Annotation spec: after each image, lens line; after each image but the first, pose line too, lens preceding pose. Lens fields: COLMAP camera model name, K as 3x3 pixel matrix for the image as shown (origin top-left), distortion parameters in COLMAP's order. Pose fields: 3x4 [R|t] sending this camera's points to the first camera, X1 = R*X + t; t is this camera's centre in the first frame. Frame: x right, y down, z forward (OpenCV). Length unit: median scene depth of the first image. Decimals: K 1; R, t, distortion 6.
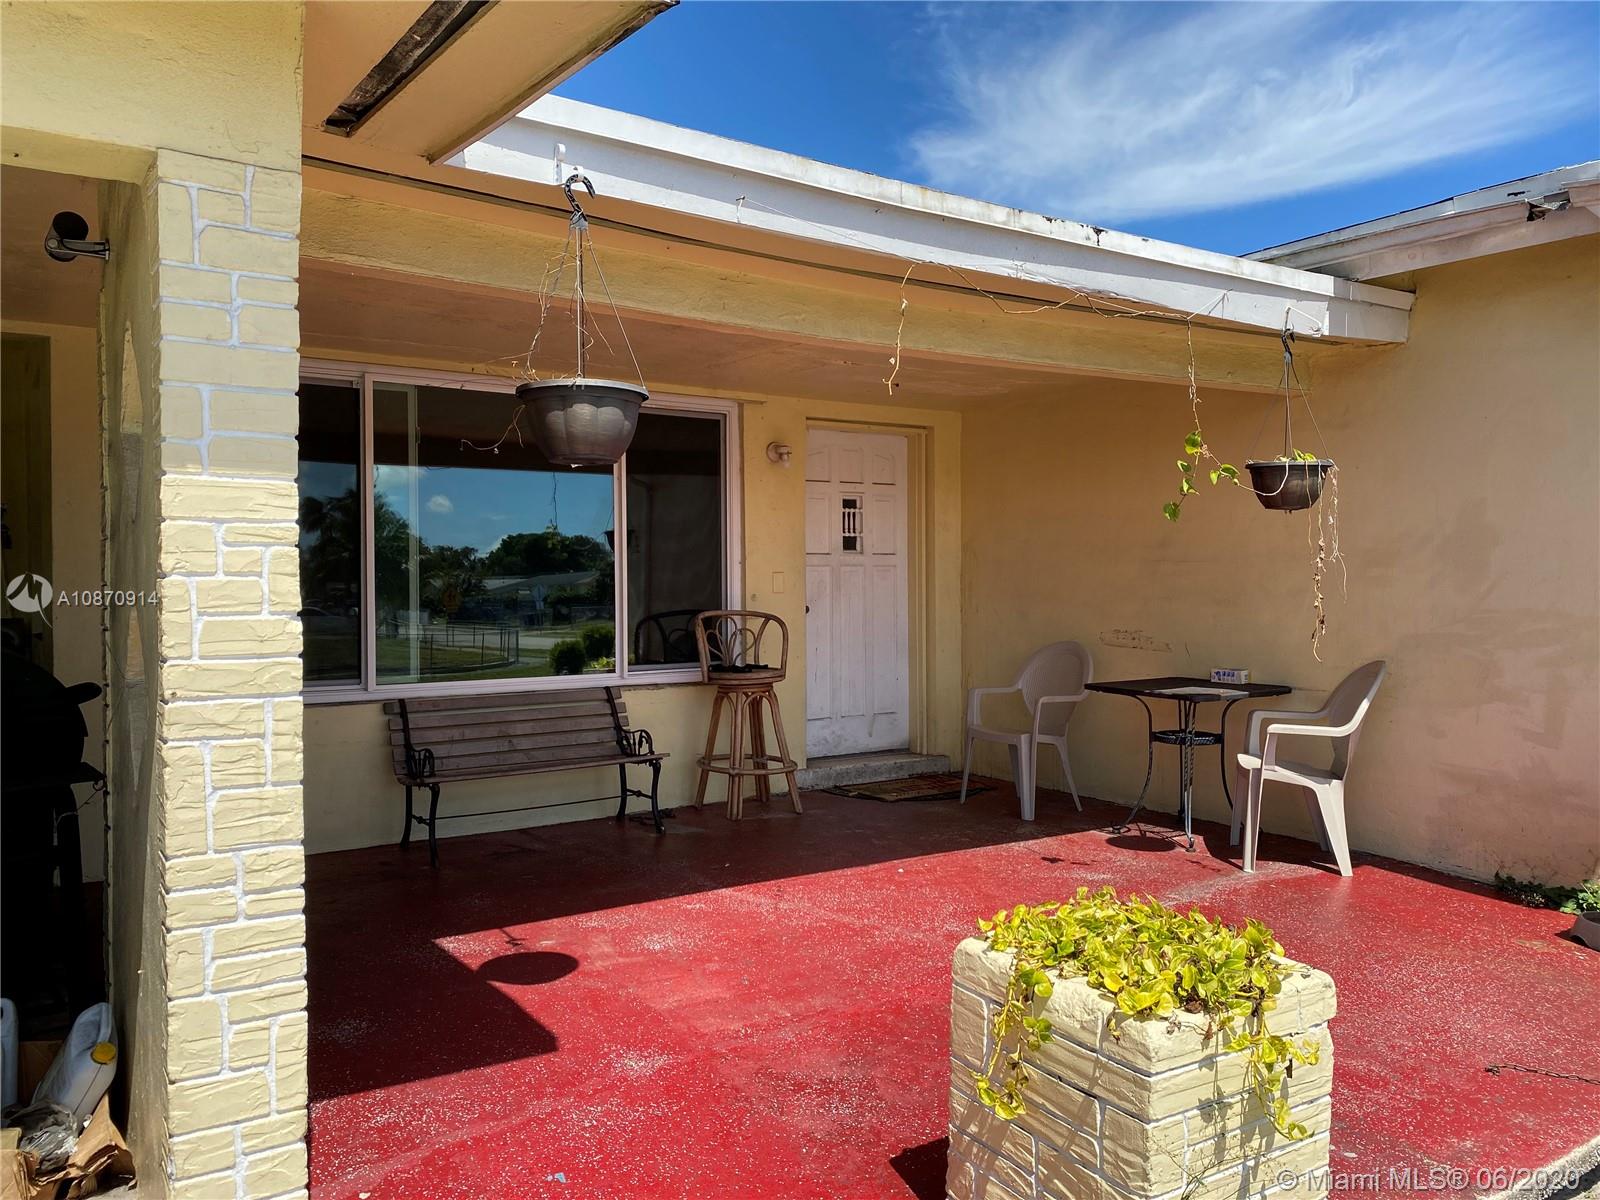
lens RADIAL K [[1246.4, 0, 800.0], [0, 1246.4, 600.0], [0, 0, 1]] dist [0.007814, 0.001016]
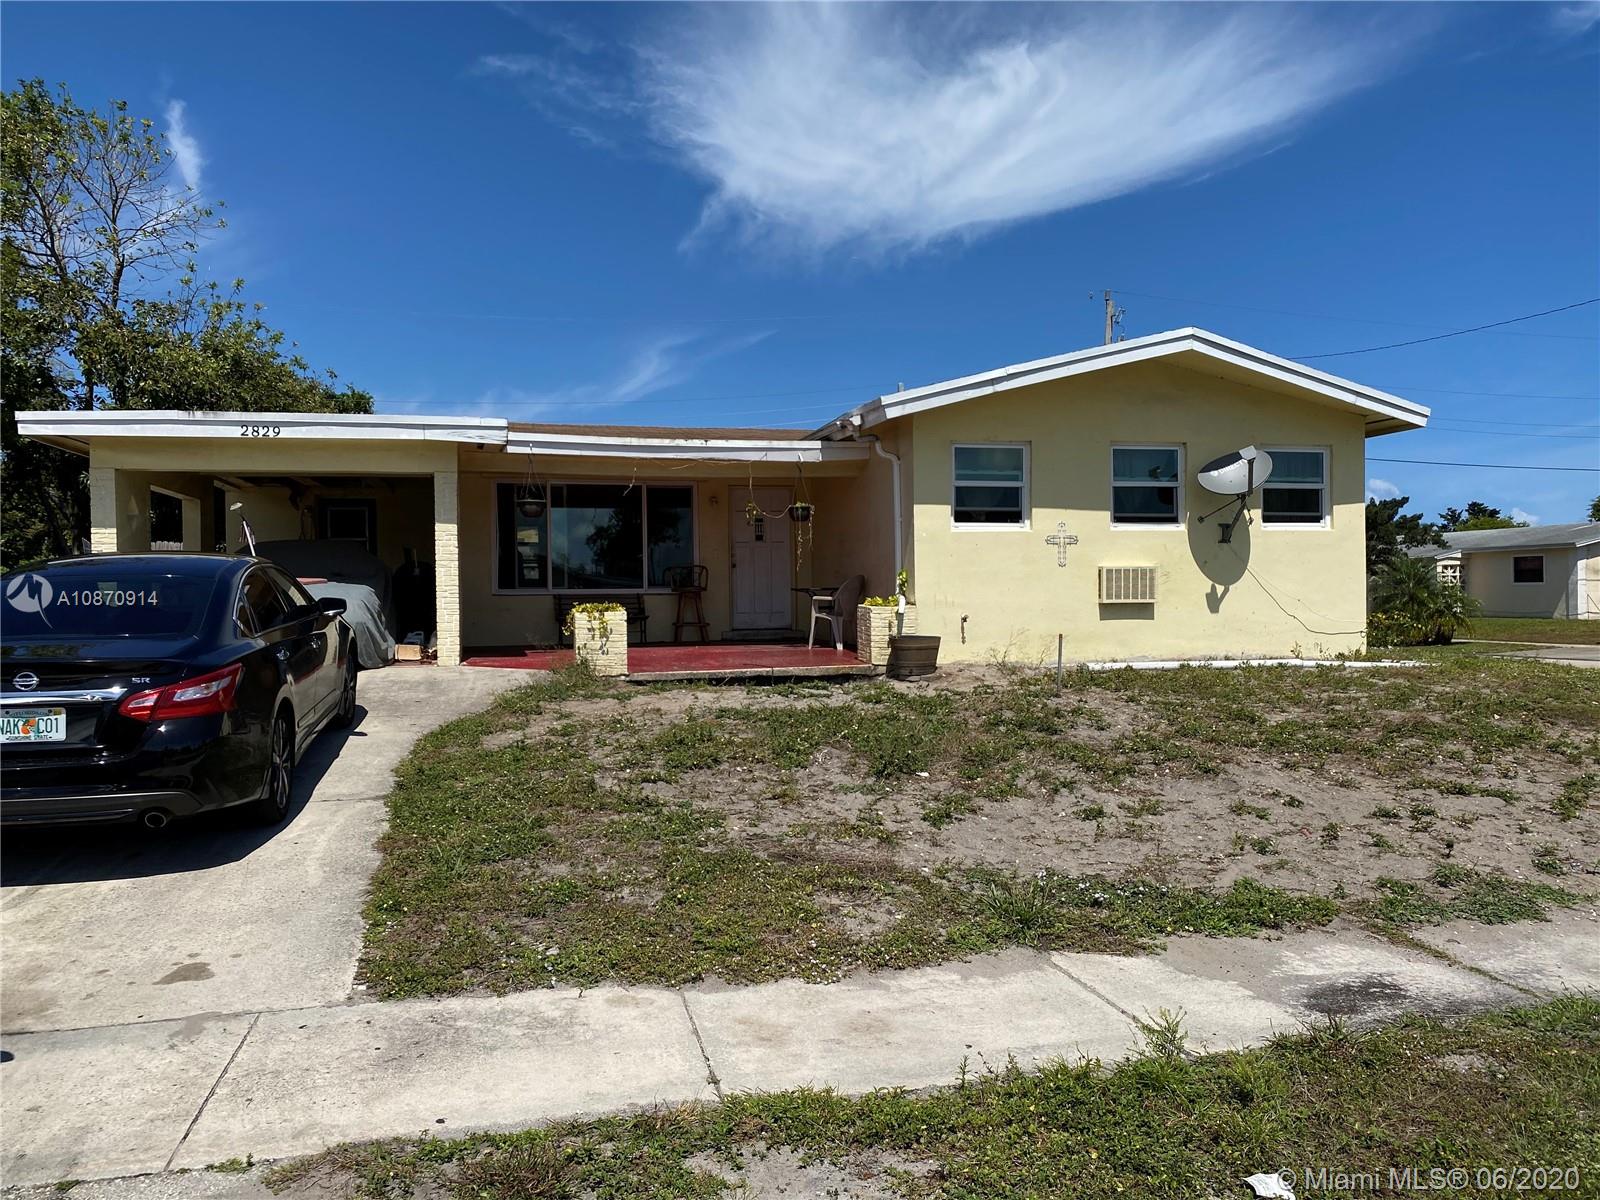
lens RADIAL K [[1202.4, 0, 800.0], [0, 1202.4, 600.0], [0, 0, 1]] dist [0.004348, 0.000449]
pose [[0.942688, -0.005014, -0.333637, 1.134506], [0.003021, 0.999974, -0.006494, 0.112621], [0.333661, 0.005114, 0.942679, -1.436064]]
